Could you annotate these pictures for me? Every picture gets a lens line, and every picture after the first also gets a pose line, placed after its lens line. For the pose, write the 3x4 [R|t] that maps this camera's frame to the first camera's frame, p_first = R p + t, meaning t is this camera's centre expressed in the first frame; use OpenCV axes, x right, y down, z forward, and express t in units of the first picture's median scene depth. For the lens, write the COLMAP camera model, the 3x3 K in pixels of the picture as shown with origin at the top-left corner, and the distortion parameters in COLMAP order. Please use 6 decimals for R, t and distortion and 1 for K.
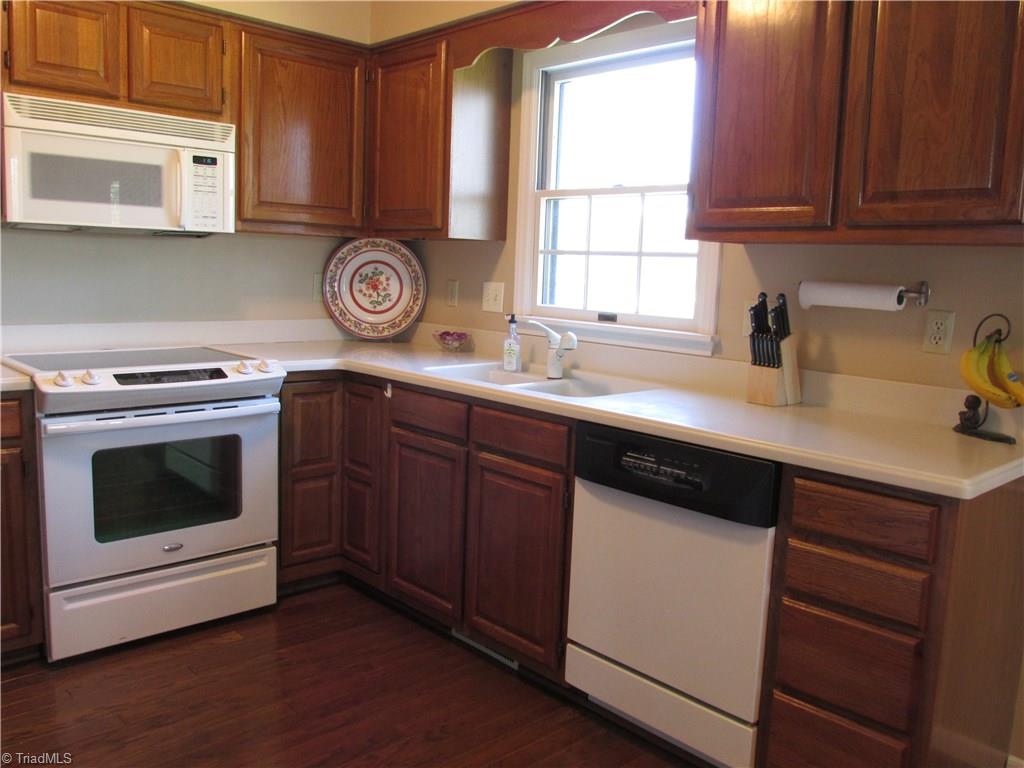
lens RADIAL K [[859.7, 0, 512.0], [0, 859.7, 384.0], [0, 0, 1]] dist [-0.009234, 0.004285]
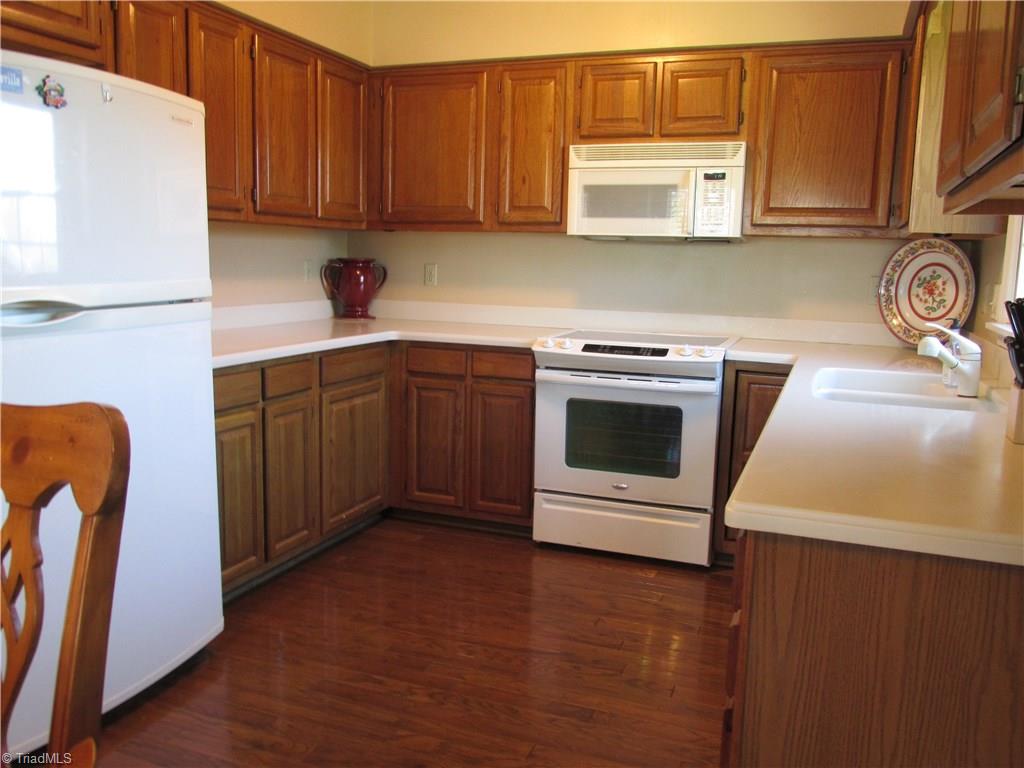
lens RADIAL K [[859.7, 0, 512.0], [0, 859.7, 384.0], [0, 0, 1]] dist [-0.009234, 0.004285]
pose [[0.451347, 0.105454, -0.886096, 0.571991], [-0.134926, 0.989641, 0.049051, 0.000476], [0.882089, 0.097418, 0.460900, 0.235691]]
